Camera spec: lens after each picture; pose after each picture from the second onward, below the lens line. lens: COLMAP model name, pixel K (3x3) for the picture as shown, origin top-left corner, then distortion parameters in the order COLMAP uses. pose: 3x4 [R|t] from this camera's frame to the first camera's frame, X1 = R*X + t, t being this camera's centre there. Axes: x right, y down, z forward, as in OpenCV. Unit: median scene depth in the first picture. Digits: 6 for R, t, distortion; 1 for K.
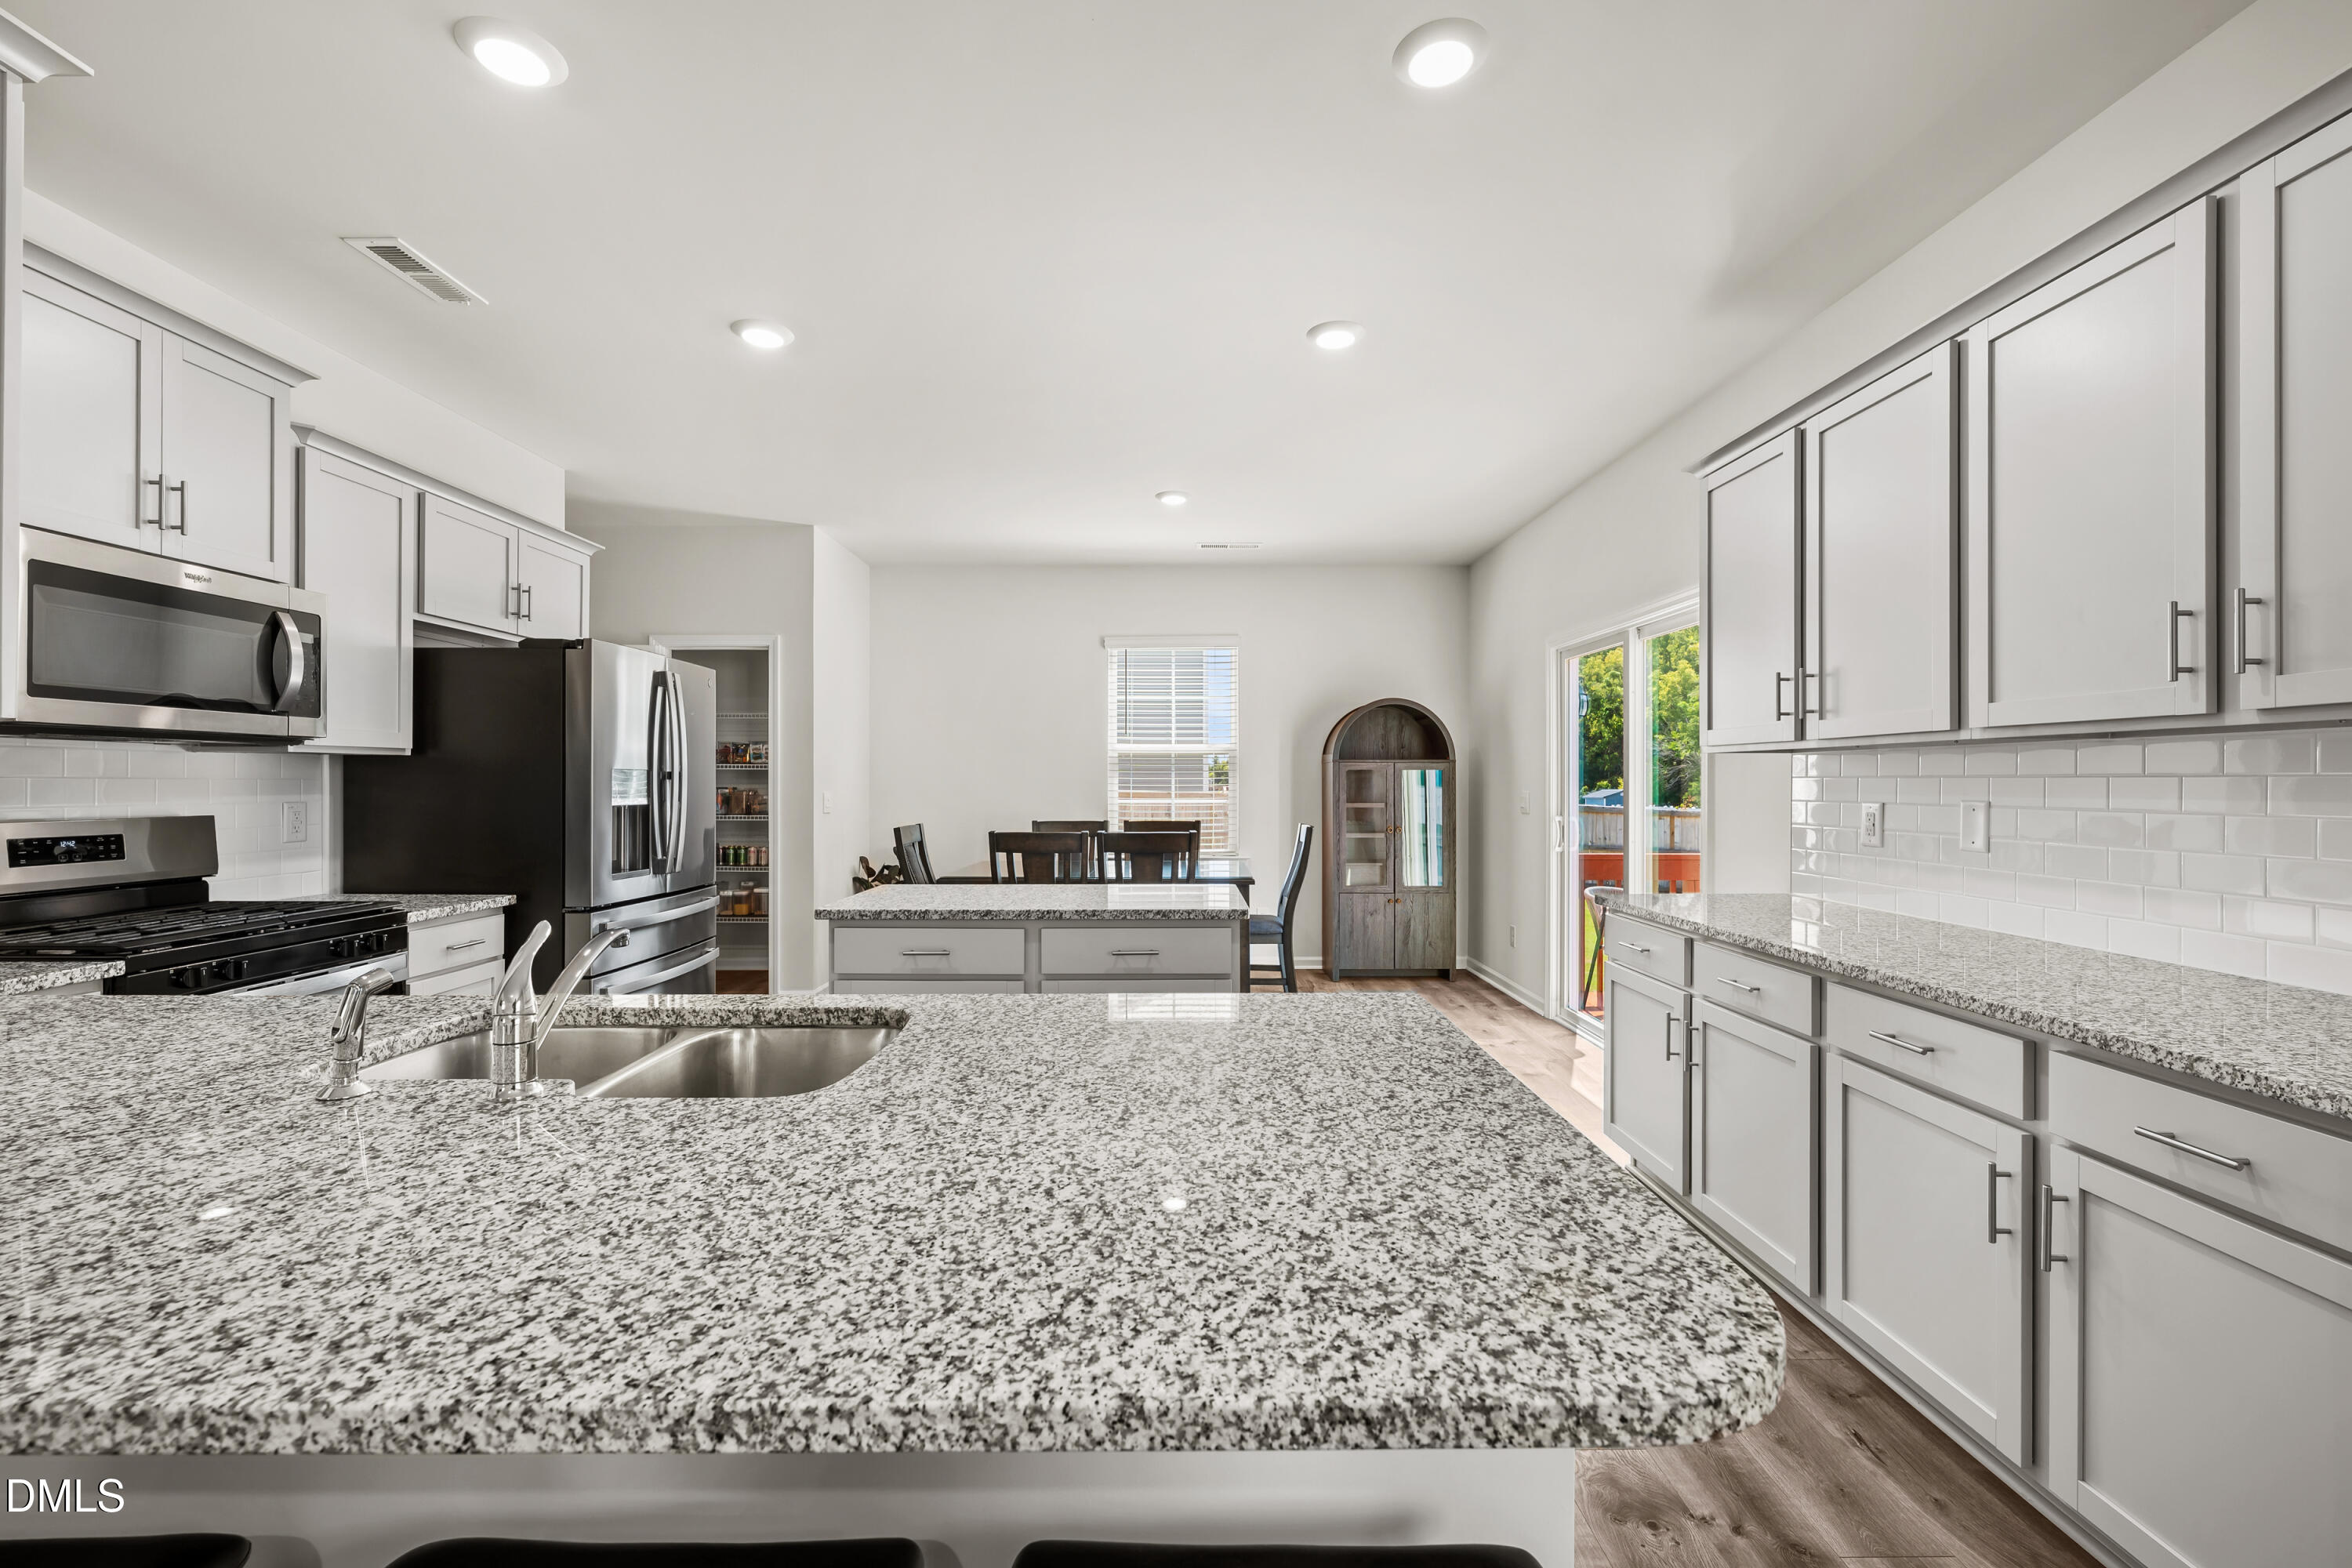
lens RADIAL K [[998.1, 0, 1168.1], [0, 998.1, 783.4], [0, 0, 1]] dist [0.014405, 0.000178]
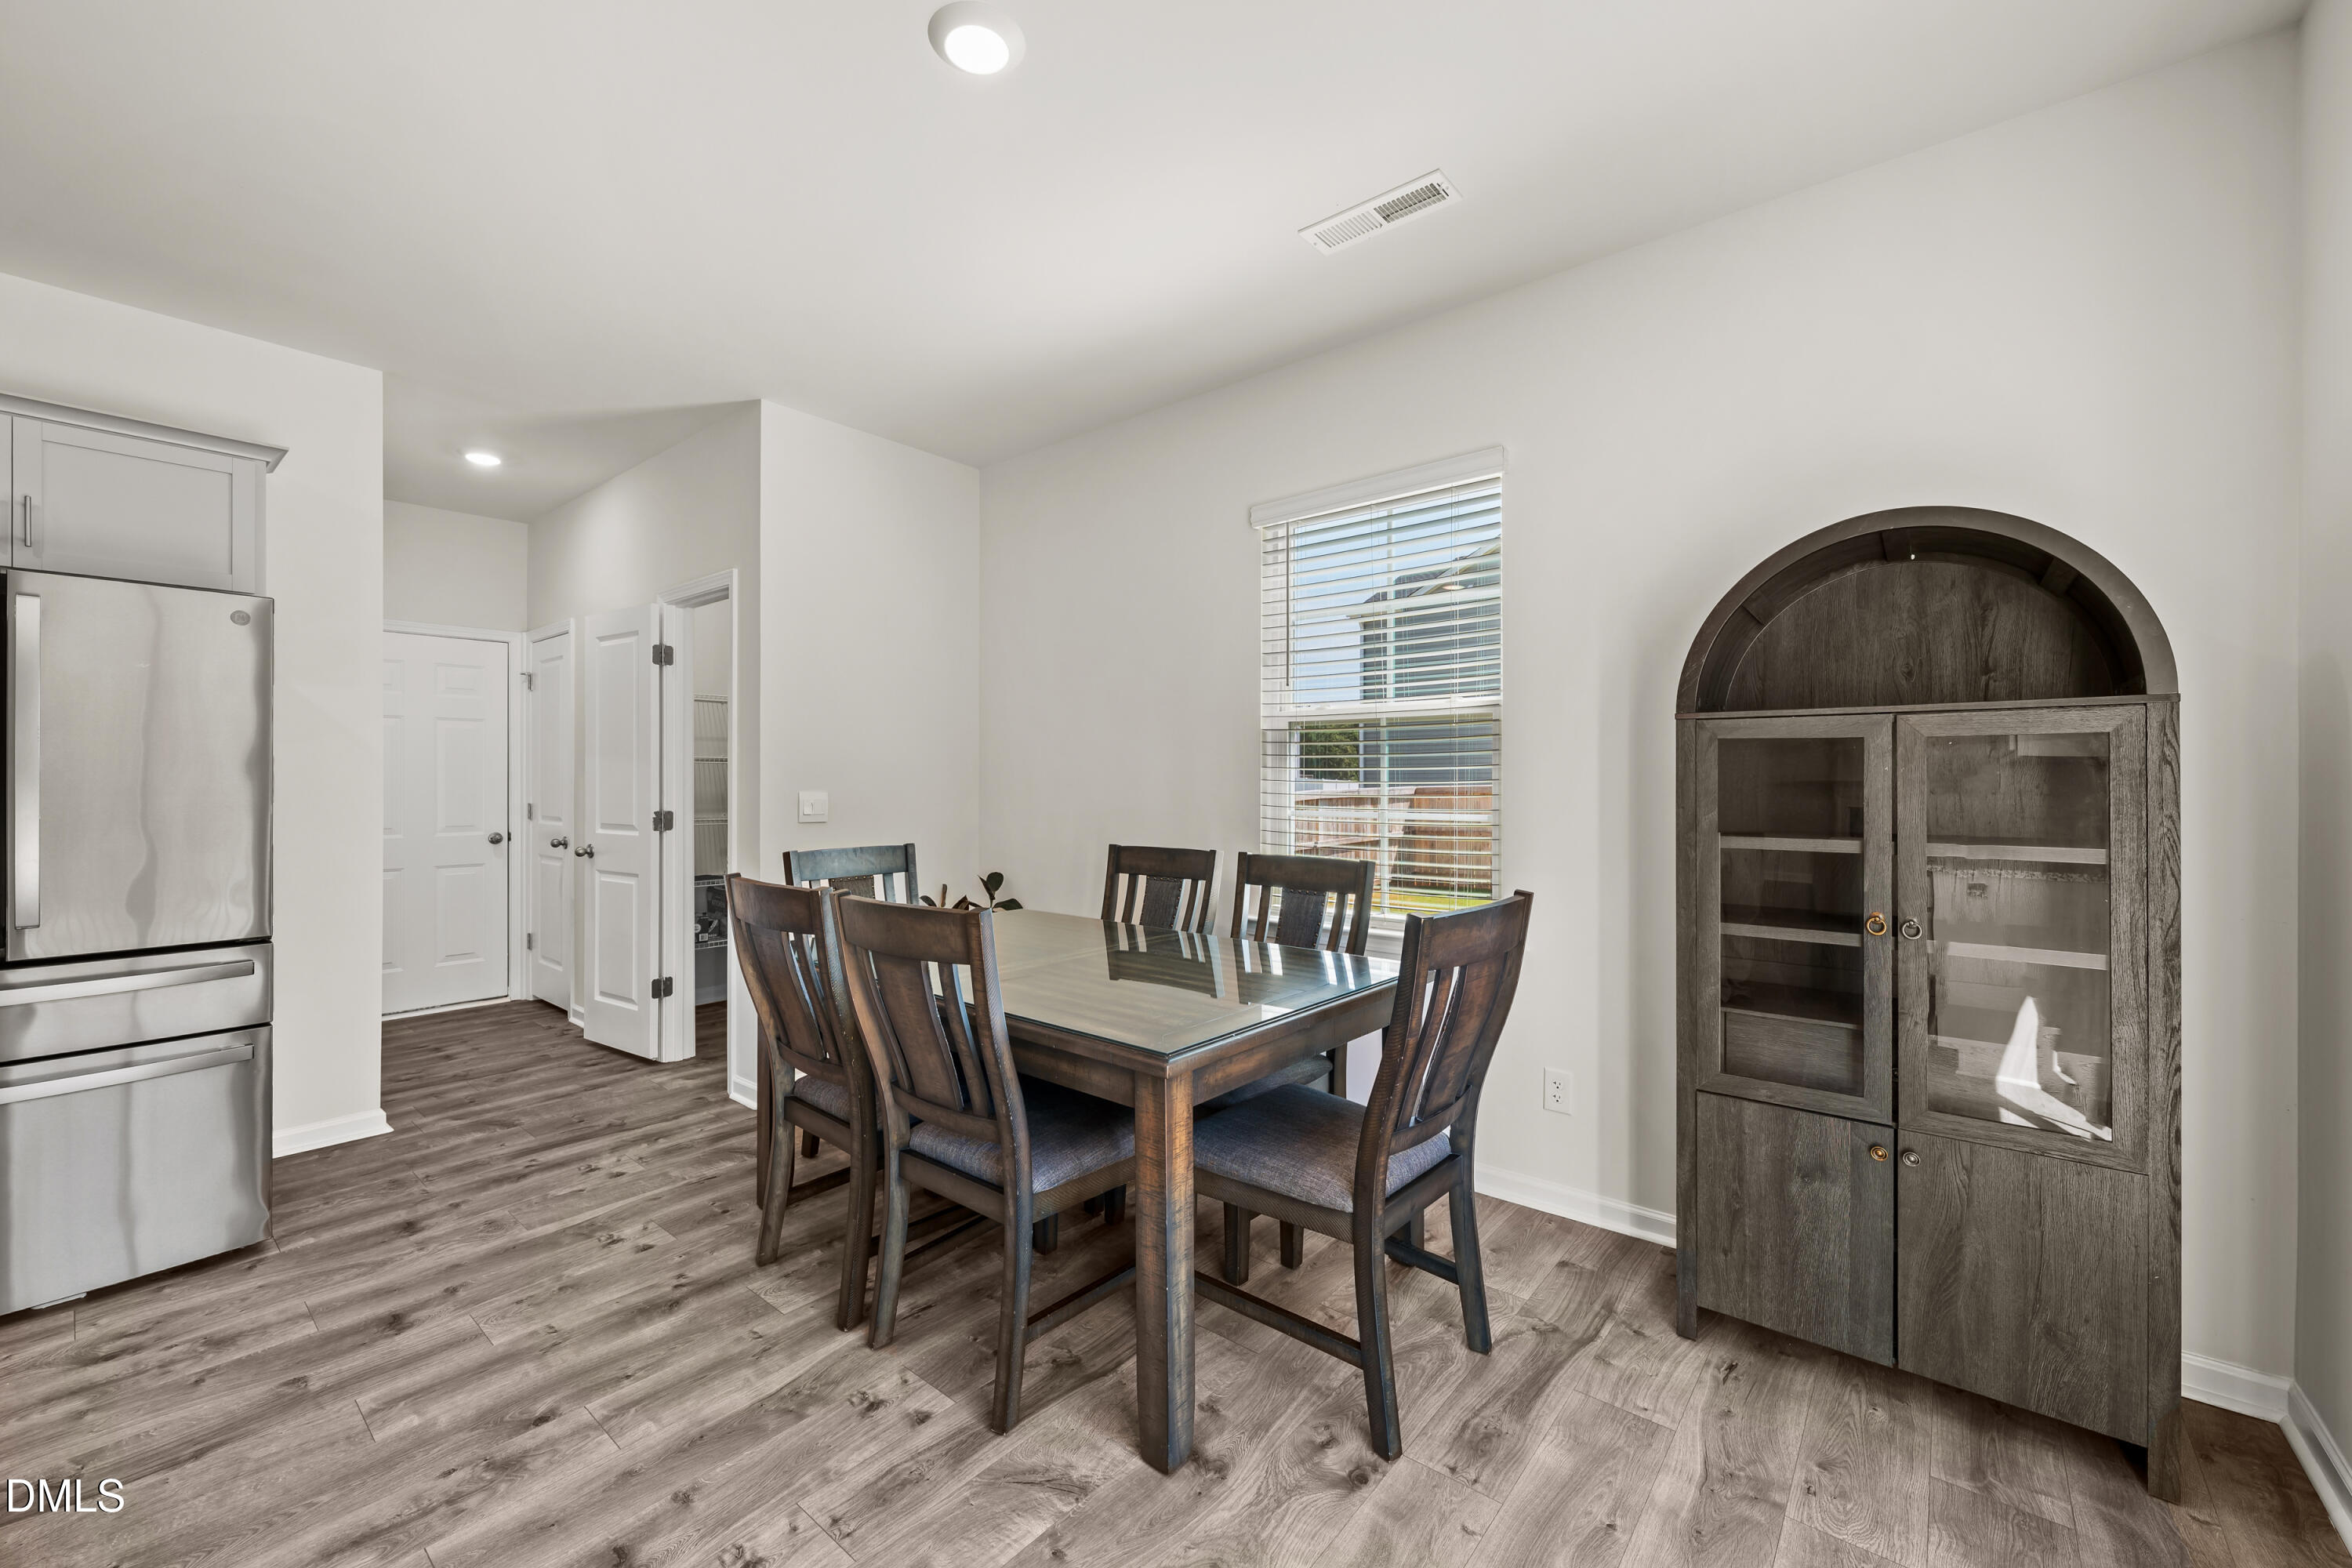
lens RADIAL K [[925.5, 0, 1172.1], [0, 925.5, 786.8], [0, 0, 1]] dist [-0.001253, -0.000182]
pose [[0.766079, 0.003841, -0.642735, 0.563549], [-0.000517, 0.999986, 0.005360, 0.002753], [0.642746, -0.003773, 0.766070, 1.493730]]
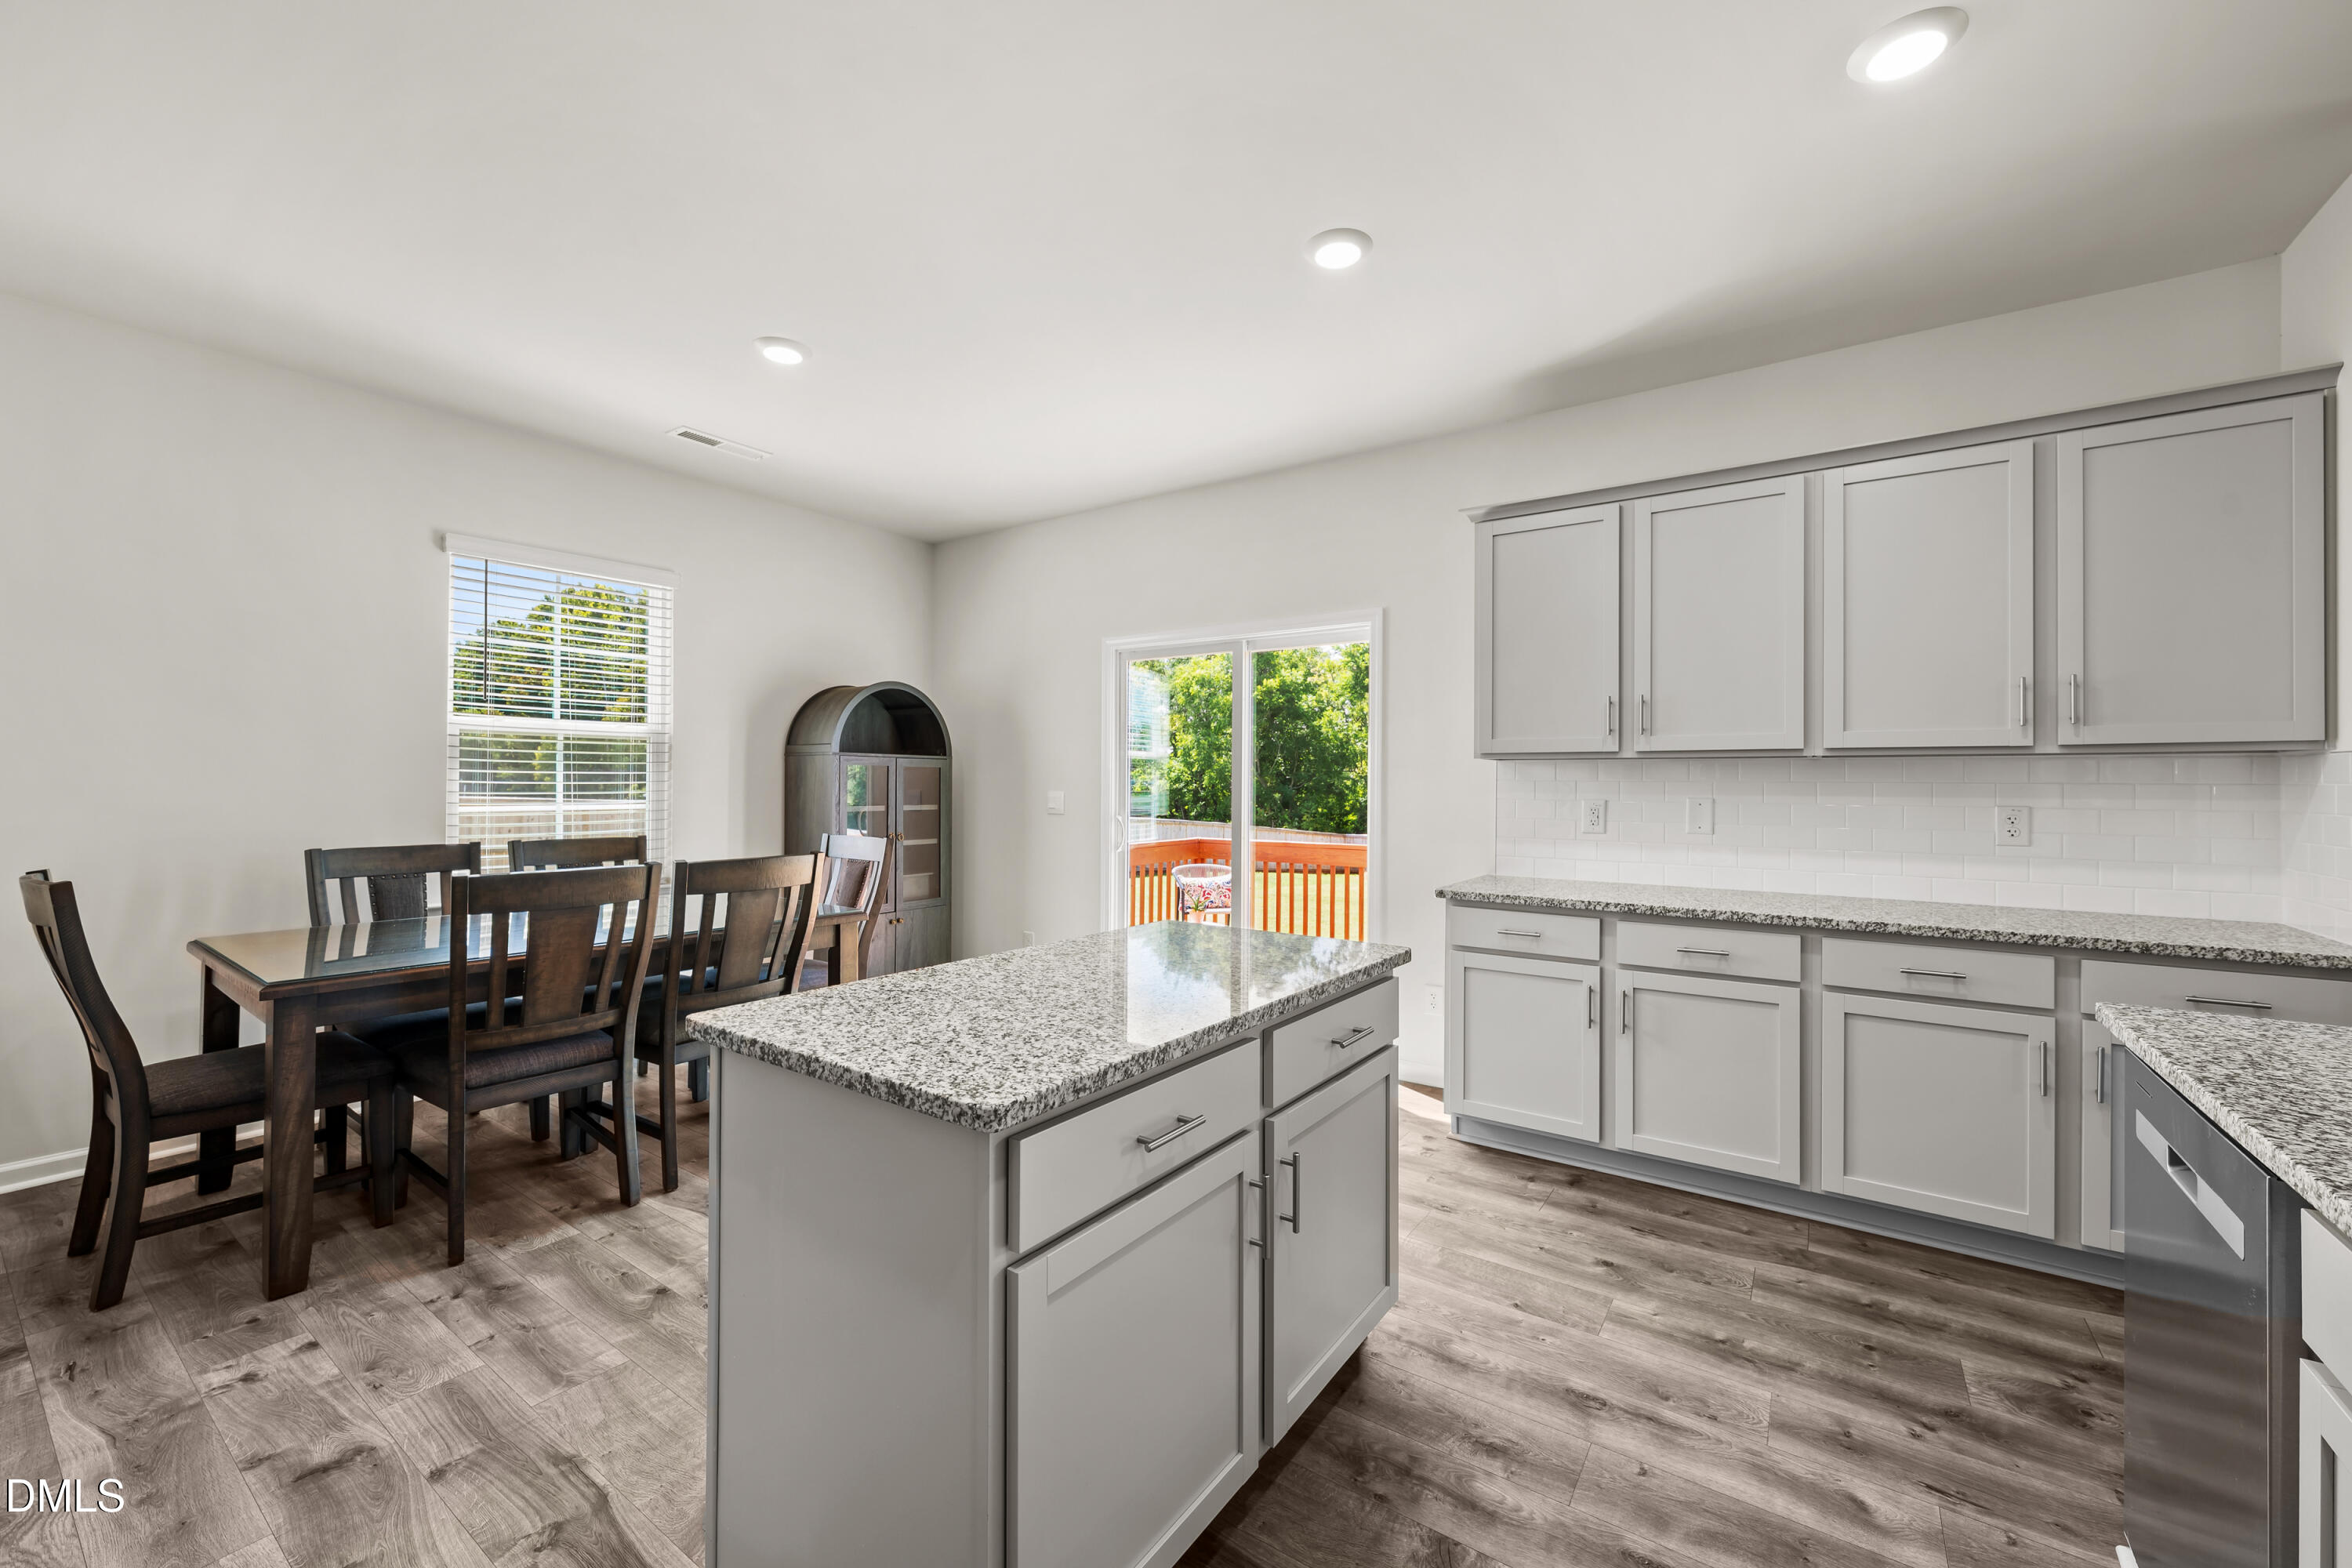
lens RADIAL K [[925.5, 0, 1181.5], [0, 925.5, 778.9], [0, 0, 1]] dist [-0.001253, -0.000182]
pose [[0.575122, 0.009642, 0.818010, -0.672695], [-0.005526, 0.999954, -0.007902, 0.004134], [-0.818049, 0.000024, 0.575149, 0.821322]]
